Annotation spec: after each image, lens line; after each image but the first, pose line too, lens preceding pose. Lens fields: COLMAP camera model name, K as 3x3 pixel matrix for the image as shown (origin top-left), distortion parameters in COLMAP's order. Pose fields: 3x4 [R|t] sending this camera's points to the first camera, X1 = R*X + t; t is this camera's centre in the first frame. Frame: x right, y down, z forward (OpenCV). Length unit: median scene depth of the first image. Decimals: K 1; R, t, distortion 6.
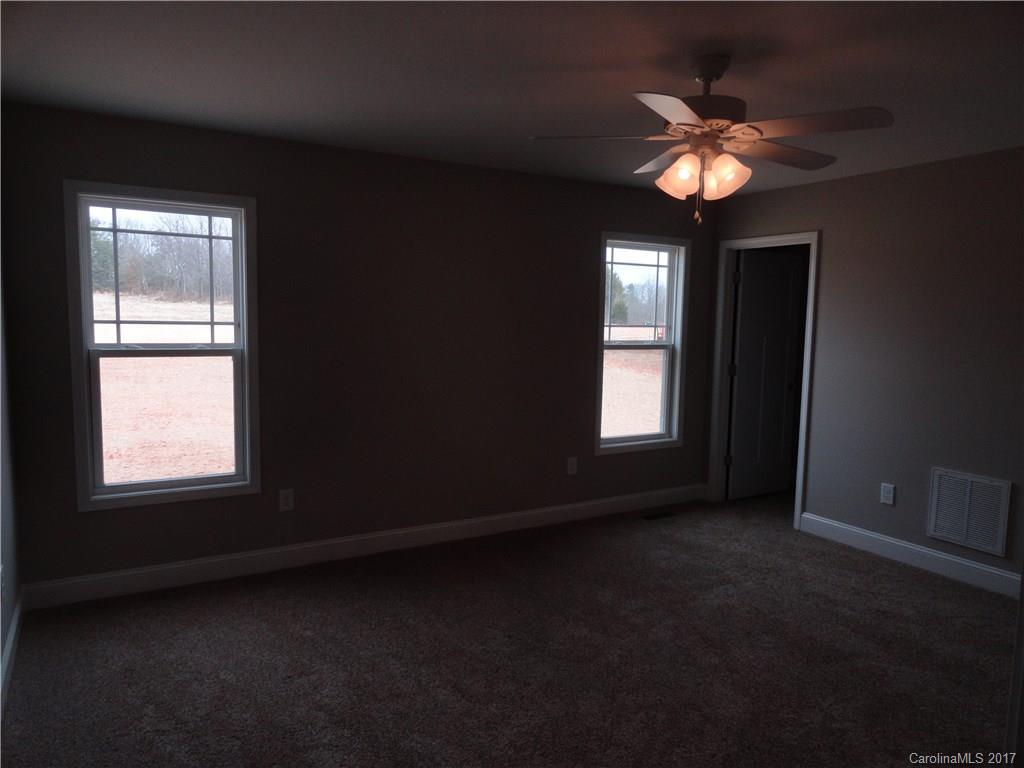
lens RADIAL K [[703.2, 0, 512.0], [0, 703.2, 384.0], [0, 0, 1]] dist [0.001535, 0.001886]
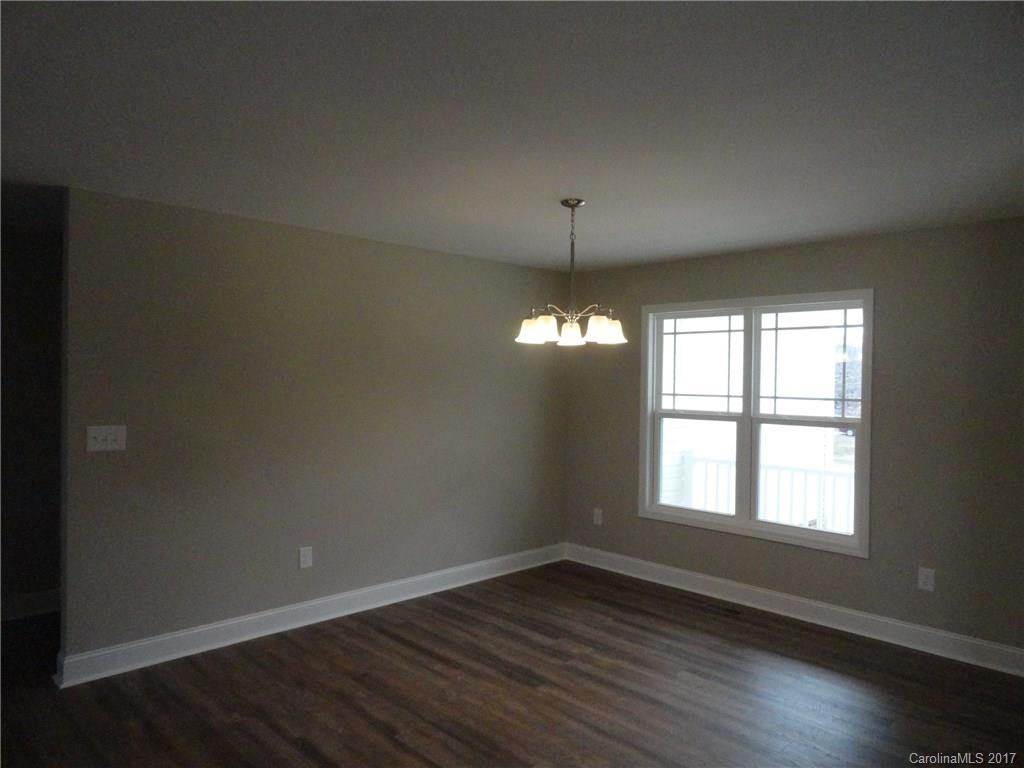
lens RADIAL K [[580.8, 0, 512.0], [0, 580.8, 384.0], [0, 0, 1]] dist [-0.001047, 0.000118]
pose [[0.329461, -0.006726, -0.944145, 0.431698], [-0.106707, 0.993303, -0.044312, -0.017807], [0.938120, 0.115346, 0.326537, 0.253683]]
